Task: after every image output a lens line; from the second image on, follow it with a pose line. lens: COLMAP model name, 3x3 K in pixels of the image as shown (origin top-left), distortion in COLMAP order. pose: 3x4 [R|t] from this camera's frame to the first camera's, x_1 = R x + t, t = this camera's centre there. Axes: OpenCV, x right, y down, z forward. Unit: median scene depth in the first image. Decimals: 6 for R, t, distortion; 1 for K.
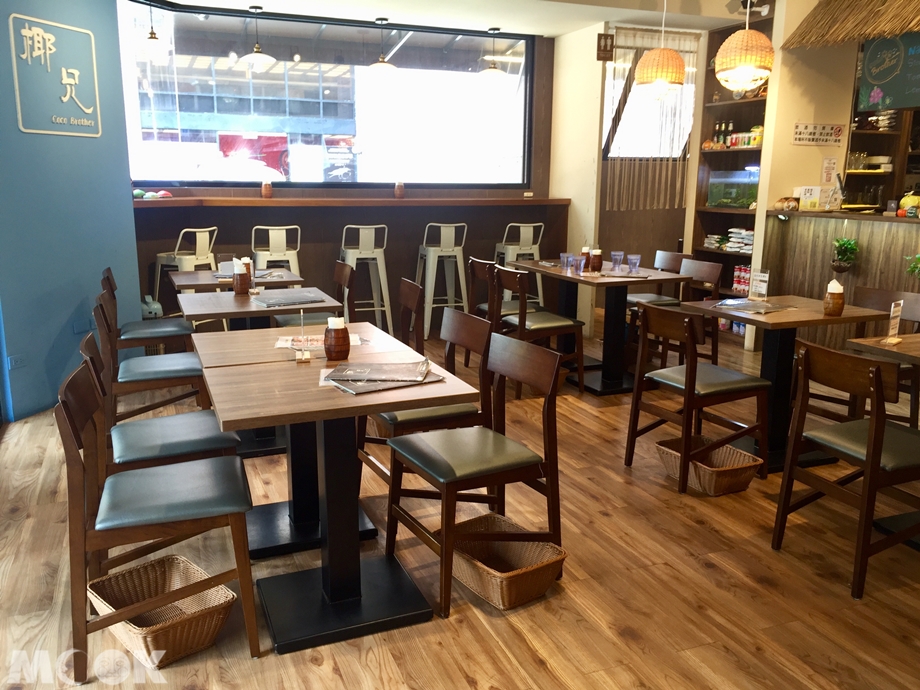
lens RADIAL K [[813.3, 0, 459.5], [0, 813.3, 345.1], [0, 0, 1]] dist [0.037983, -0.044375]
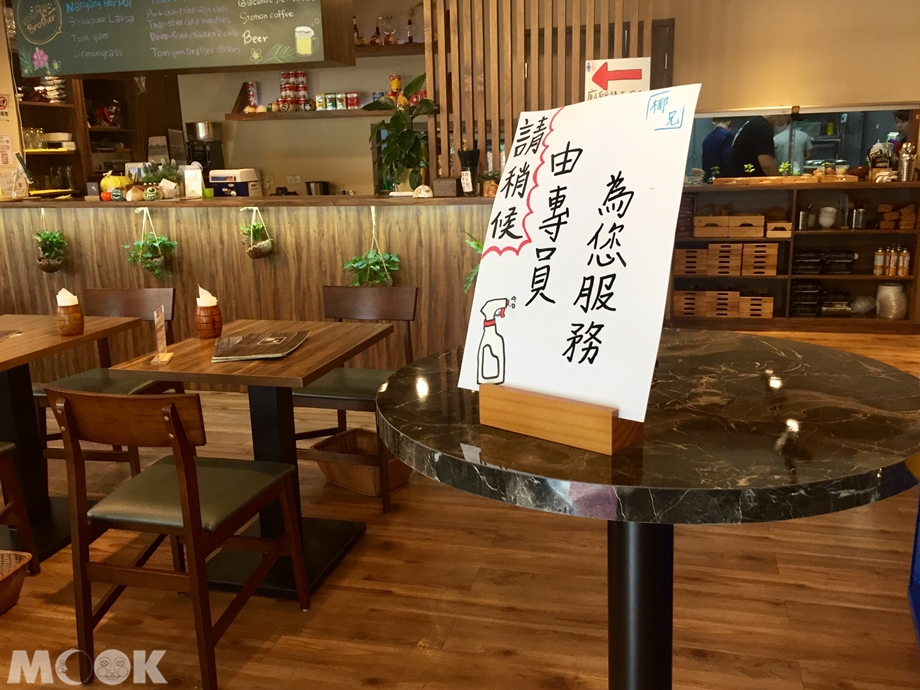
lens RADIAL K [[813.3, 0, 457.2], [0, 813.3, 345.2], [0, 0, 1]] dist [0.037983, -0.044375]
pose [[0.597023, -0.207294, 0.774979, 0.052651], [0.193236, 0.974754, 0.111866, -0.030230], [-0.778603, 0.082967, 0.622008, 0.171258]]
